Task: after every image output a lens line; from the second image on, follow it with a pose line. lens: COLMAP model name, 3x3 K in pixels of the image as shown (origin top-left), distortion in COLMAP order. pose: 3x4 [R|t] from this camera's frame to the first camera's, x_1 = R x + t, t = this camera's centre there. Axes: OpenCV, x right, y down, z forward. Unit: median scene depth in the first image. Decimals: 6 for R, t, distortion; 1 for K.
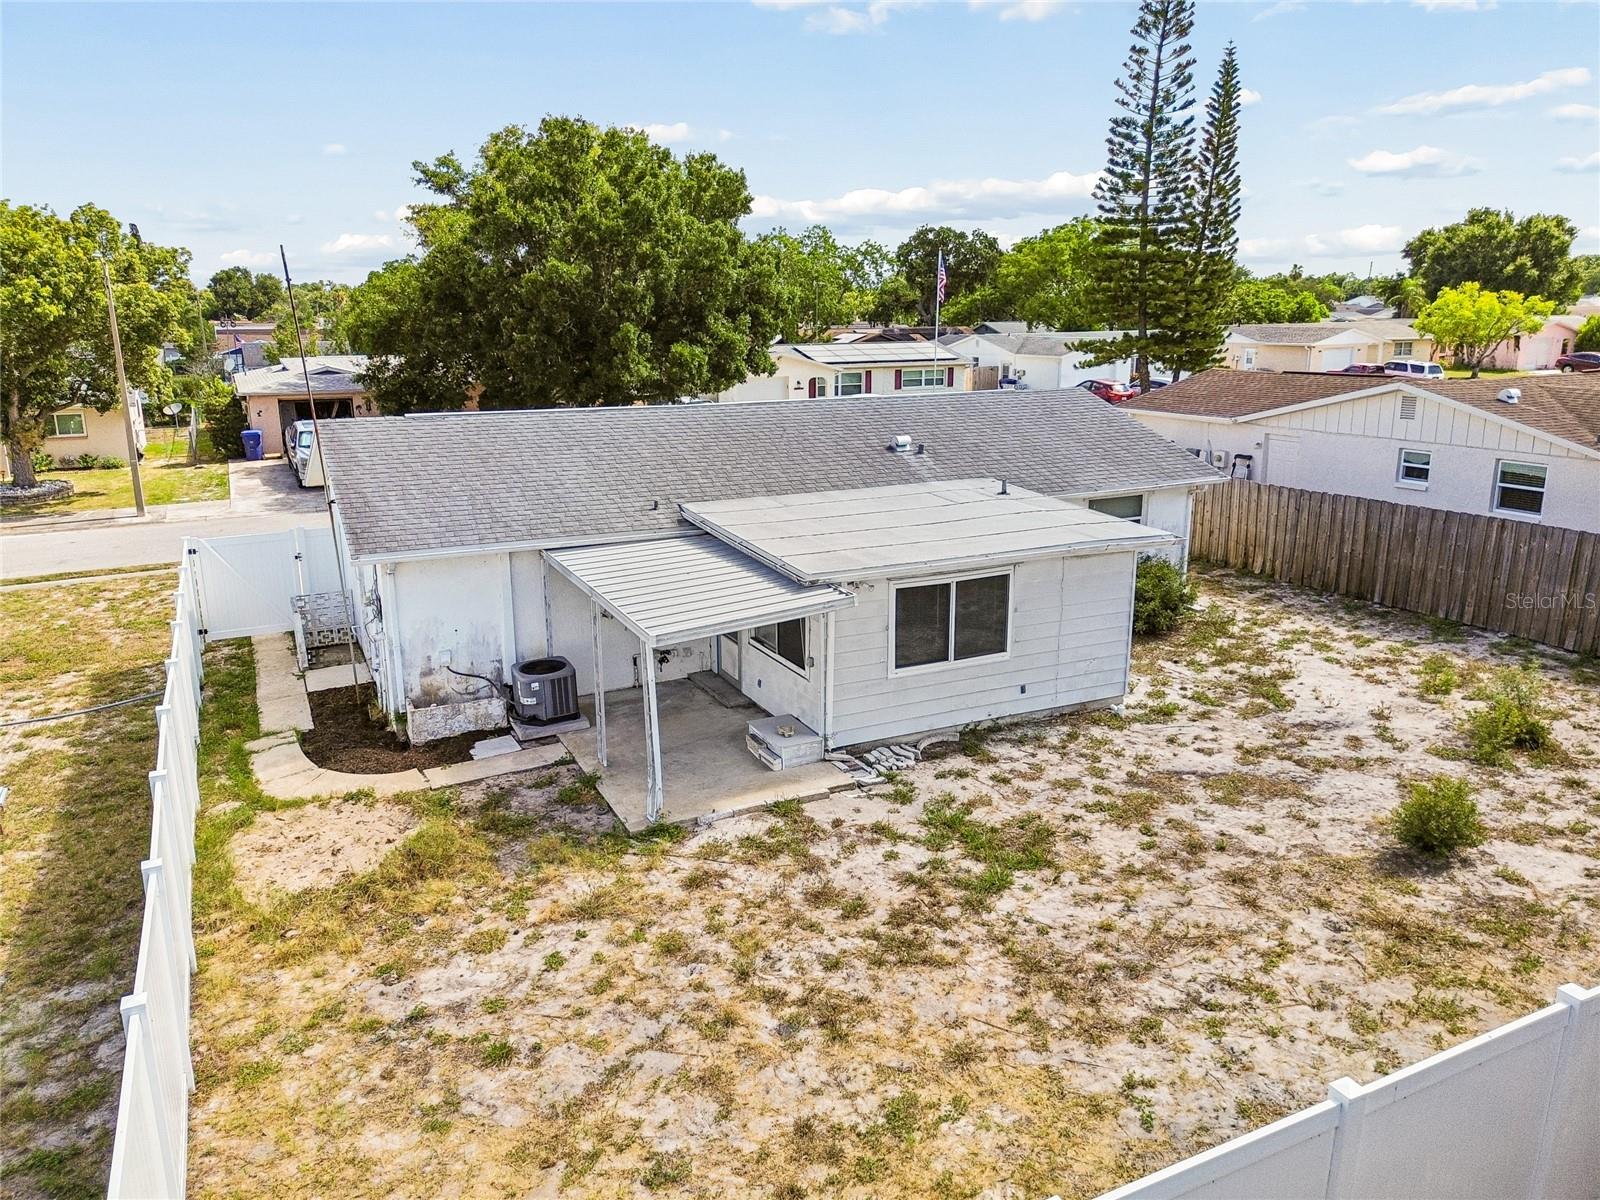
lens RADIAL K [[1142.5, 0, 794.9], [0, 1142.5, 600.4], [0, 0, 1]] dist [0.065855, -0.064074]
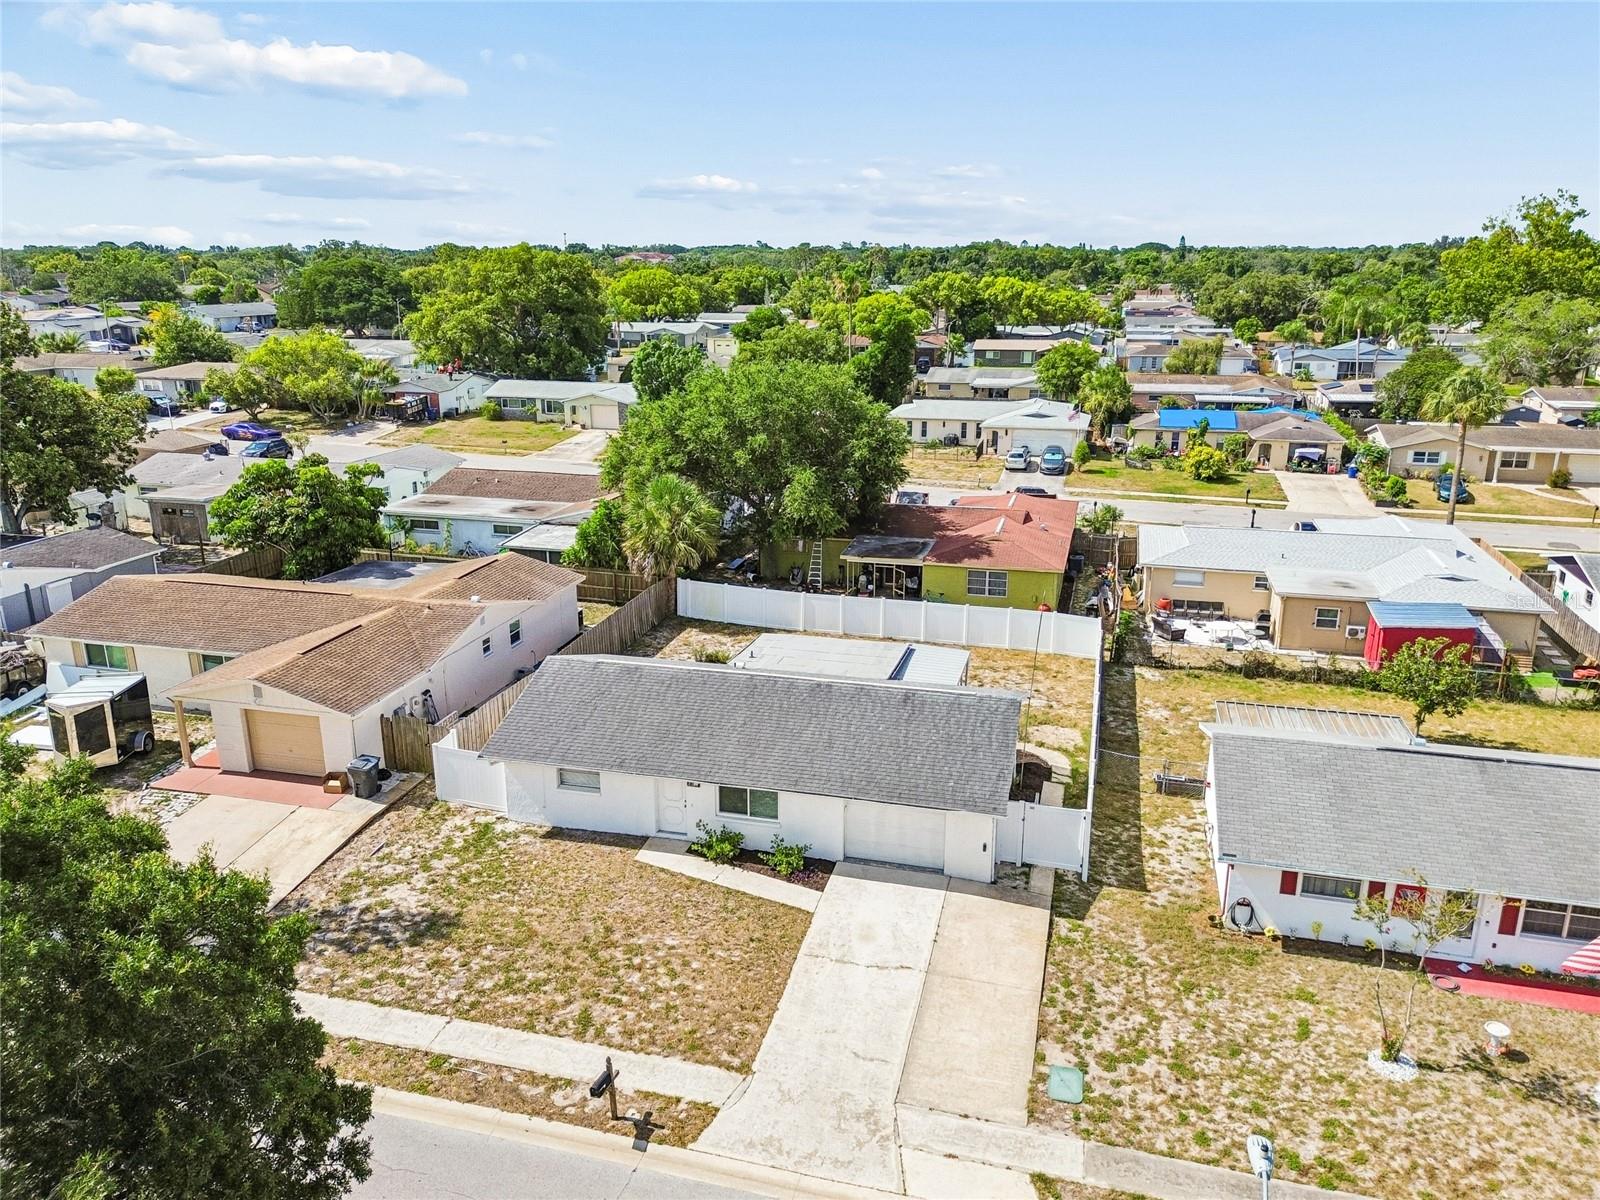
lens RADIAL K [[1135.0, 0, 807.5], [0, 1135.0, 594.6], [0, 0, 1]] dist [0.066084, -0.066881]
pose [[-0.754851, -0.177358, 0.631462, -1.583948], [0.170378, 0.876676, 0.449901, -1.464570], [-0.633381, 0.447195, -0.631542, 2.839170]]
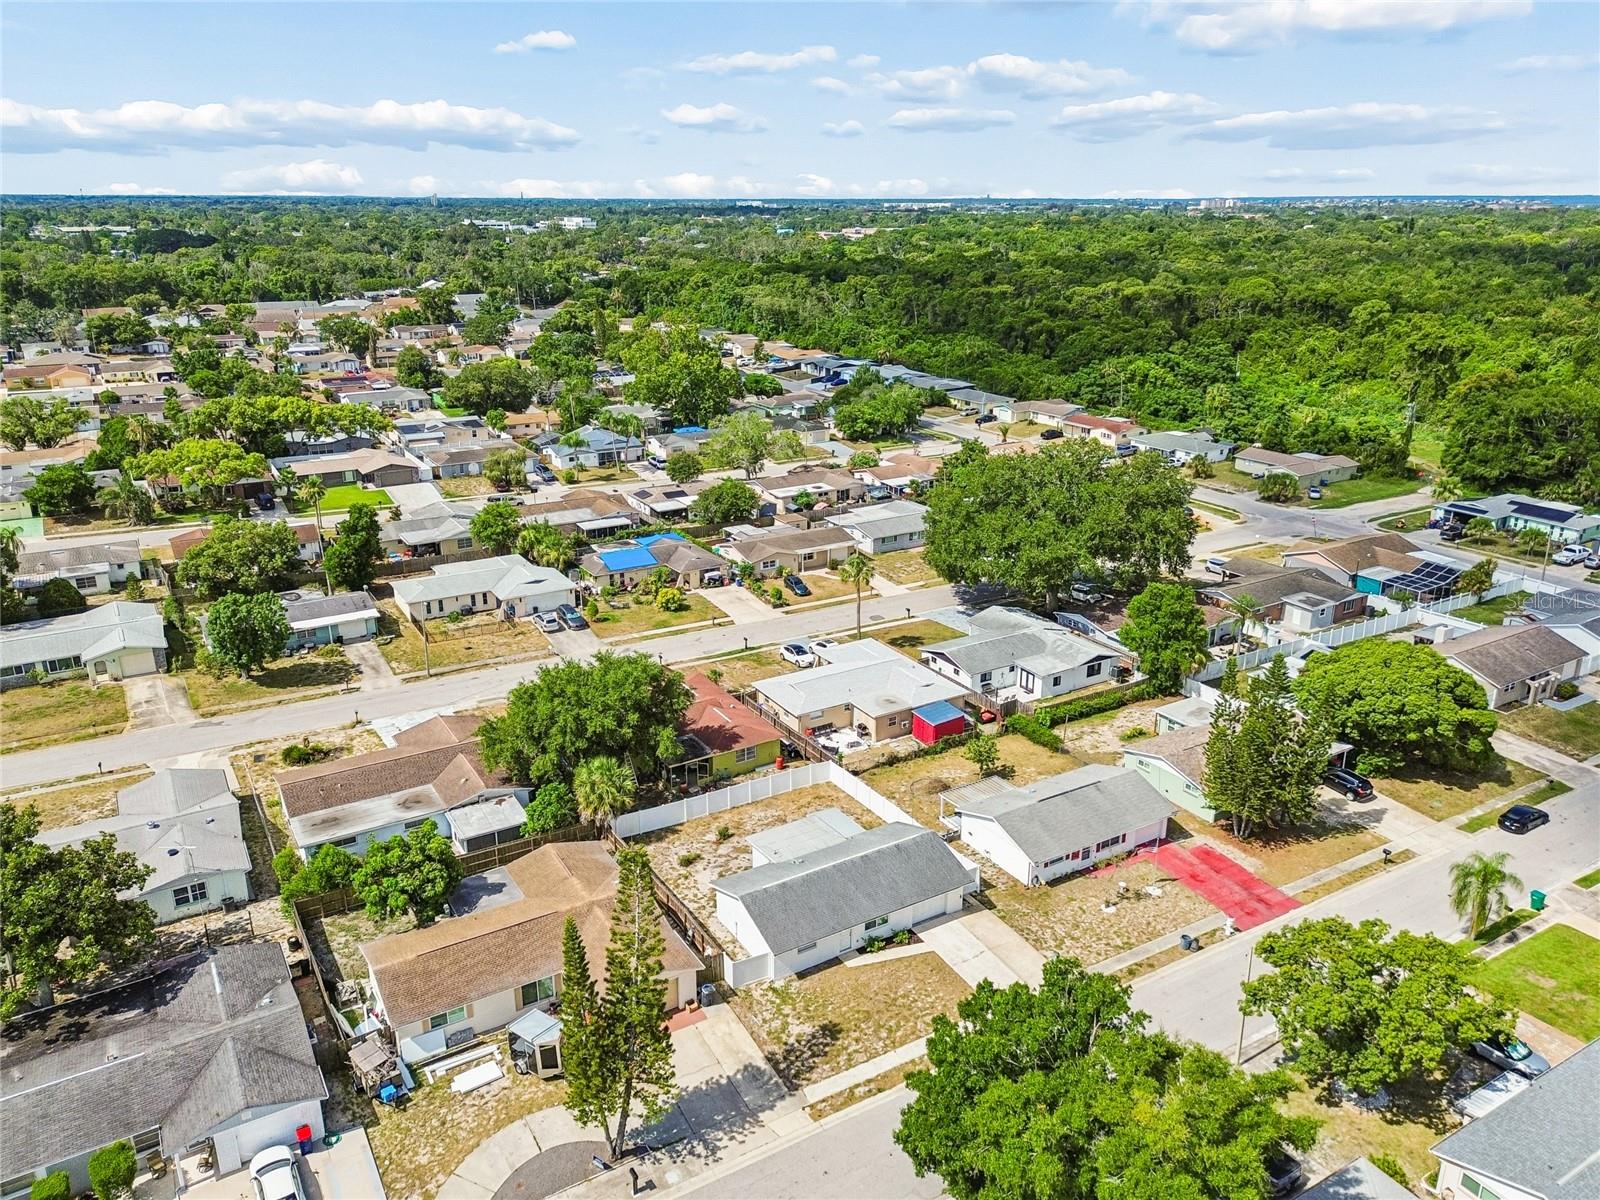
lens RADIAL K [[1150.2, 0, 790.2], [0, 1150.2, 595.1], [0, 0, 1]] dist [0.080726, -0.092024]
pose [[-0.996657, 0.035936, -0.073377, 0.511792], [-0.010019, 0.837550, 0.546269, -4.057151], [0.081088, 0.545178, -0.834390, 5.085818]]
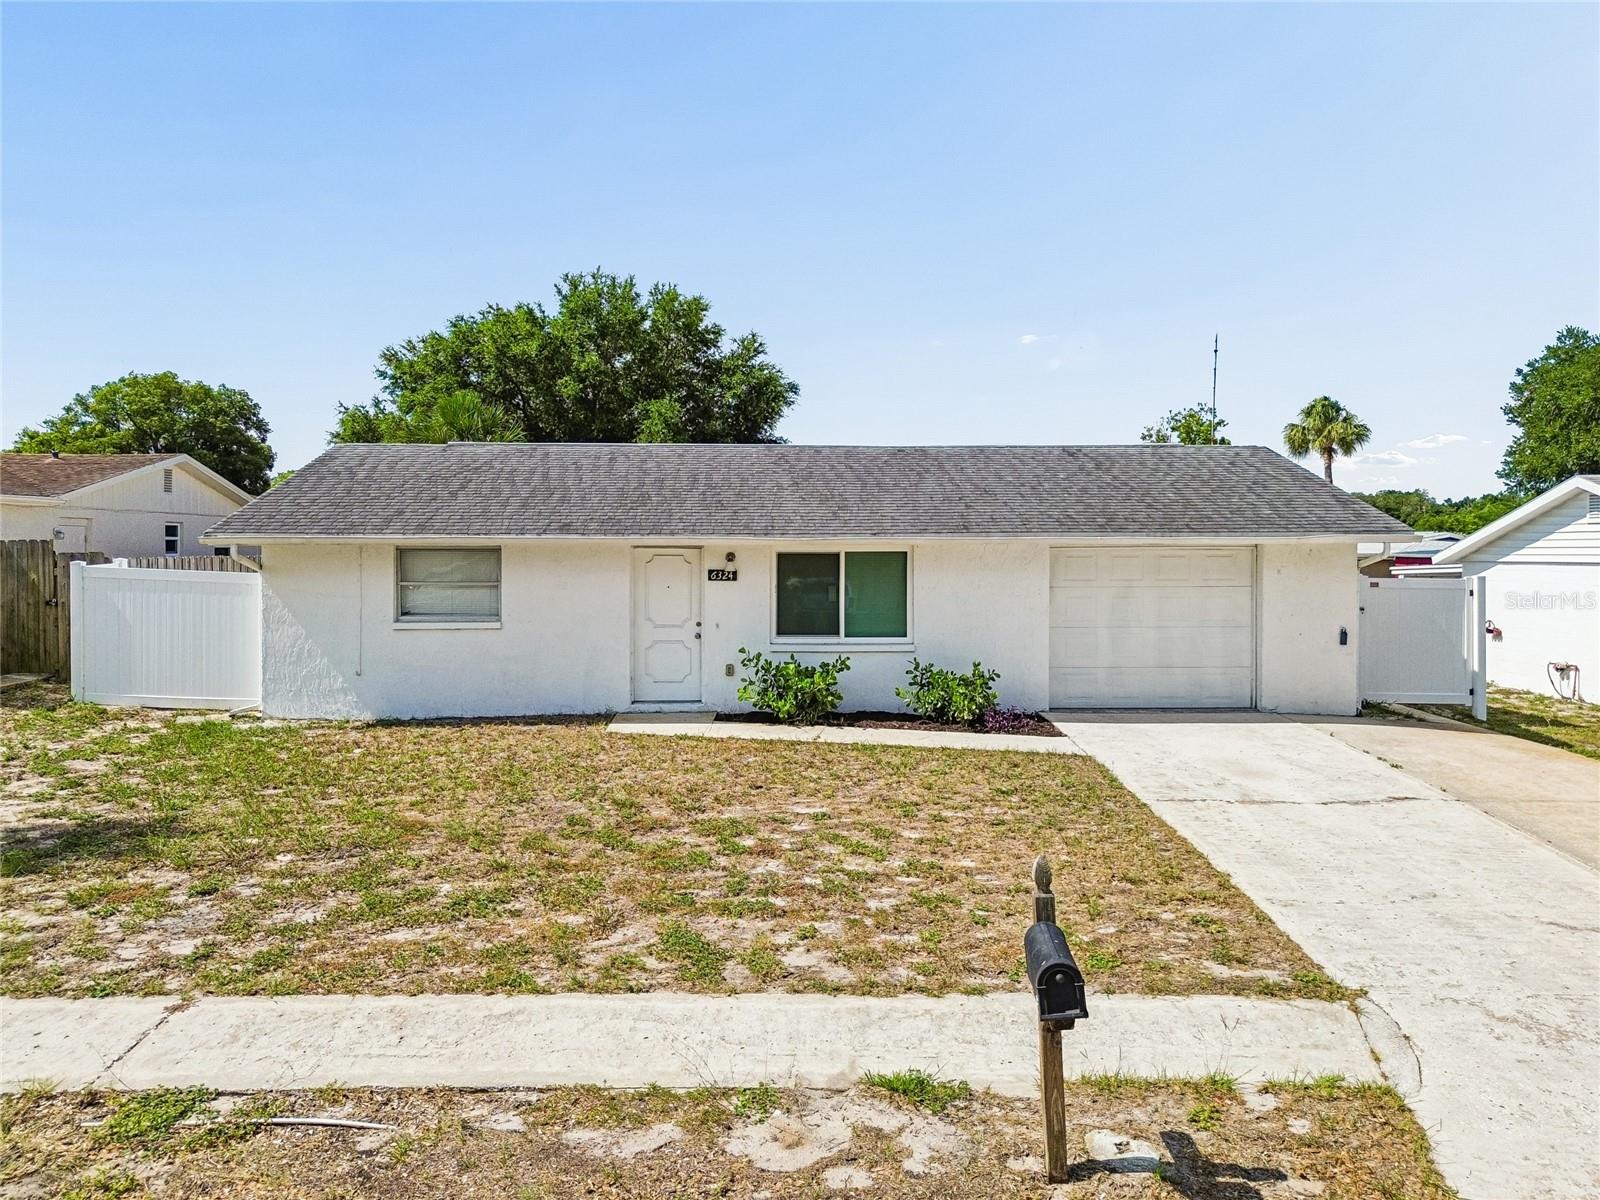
lens RADIAL K [[1142.3, 0, 797.7], [0, 1142.3, 591.9], [0, 0, 1]] dist [0.058406, -0.053406]
pose [[-0.909952, -0.013110, 0.414507, -0.573876], [0.105767, 0.959112, 0.262521, -0.430551], [-0.401000, 0.282723, -0.871359, 2.624090]]
